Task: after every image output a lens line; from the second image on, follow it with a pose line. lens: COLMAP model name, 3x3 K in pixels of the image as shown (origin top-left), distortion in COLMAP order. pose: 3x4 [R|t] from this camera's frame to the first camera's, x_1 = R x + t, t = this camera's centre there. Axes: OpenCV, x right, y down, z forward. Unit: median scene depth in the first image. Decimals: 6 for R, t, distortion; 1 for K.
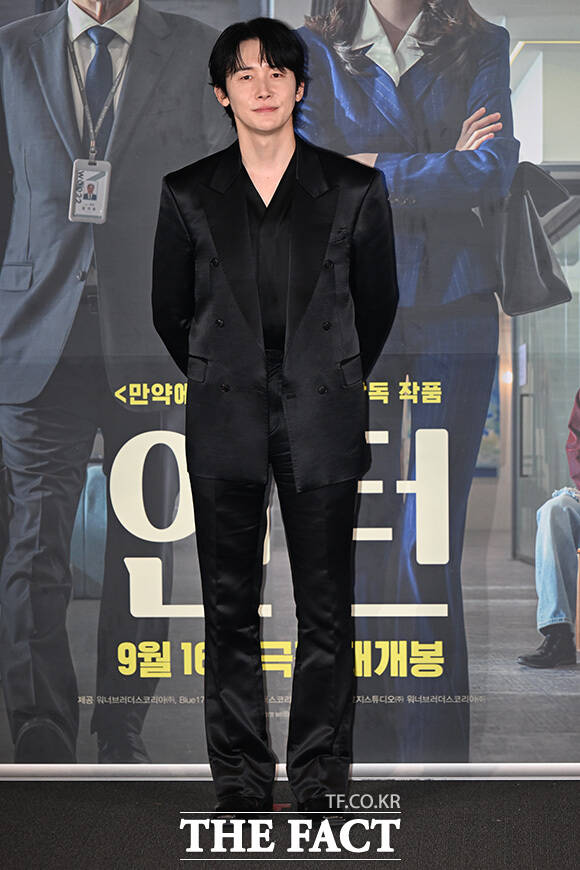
lens RADIAL K [[3549.6, 0, 296.6], [0, 3549.6, 436.5], [0, 0, 1]] dist [-0.144507, 0.000000]
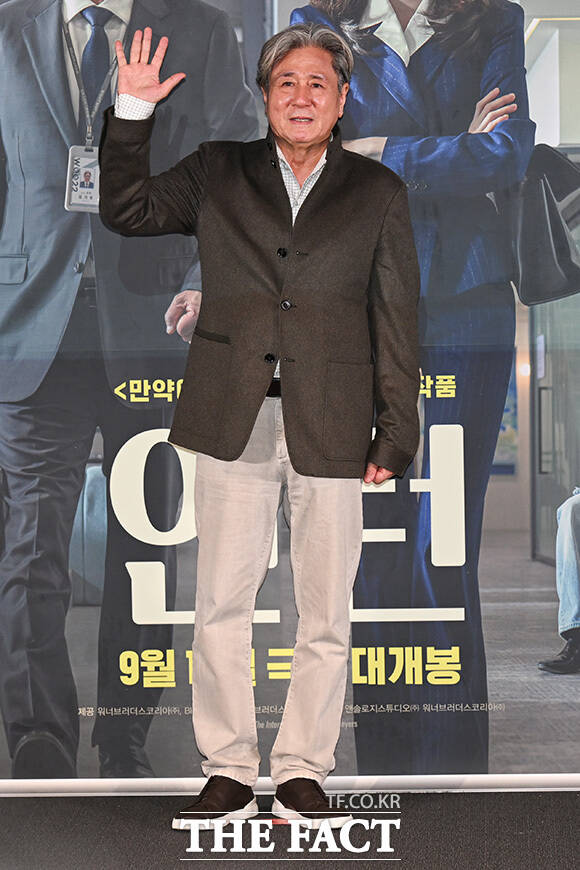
lens RADIAL K [[2909.8, 0, 292.1], [0, 2909.8, 433.7], [0, 0, 1]] dist [-0.107519, 0.000000]
pose [[0.999957, -0.008517, 0.003731, -0.006367], [0.008578, 0.999825, -0.016618, 0.012987], [-0.003589, 0.016649, 0.999855, 0.216823]]
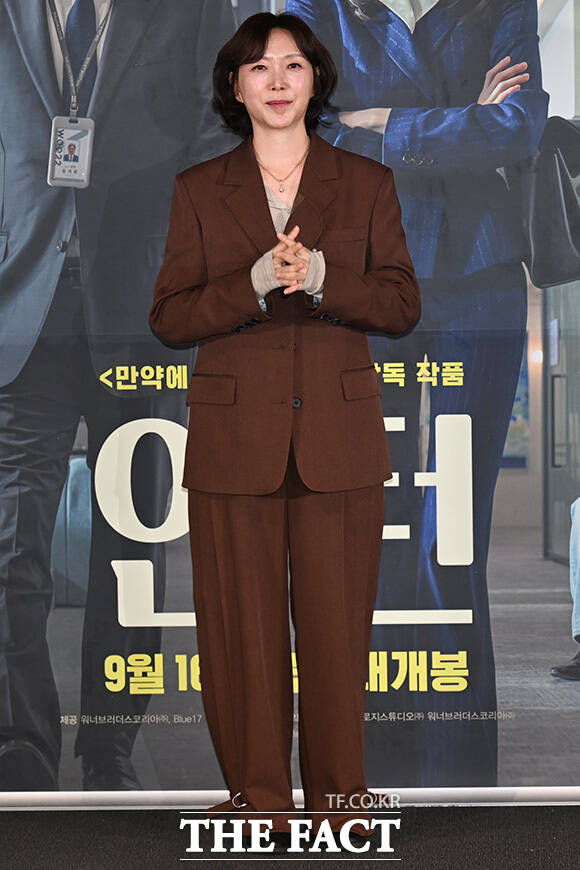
lens RADIAL K [[2485.9, 0, 338.7], [0, 2485.9, 445.2], [0, 0, 1]] dist [-0.094821, 0.000000]
pose [[0.999802, -0.006143, 0.018918, -0.002833], [0.006548, 0.999750, -0.021391, 0.018883], [-0.018782, 0.021511, 0.999592, 0.372354]]
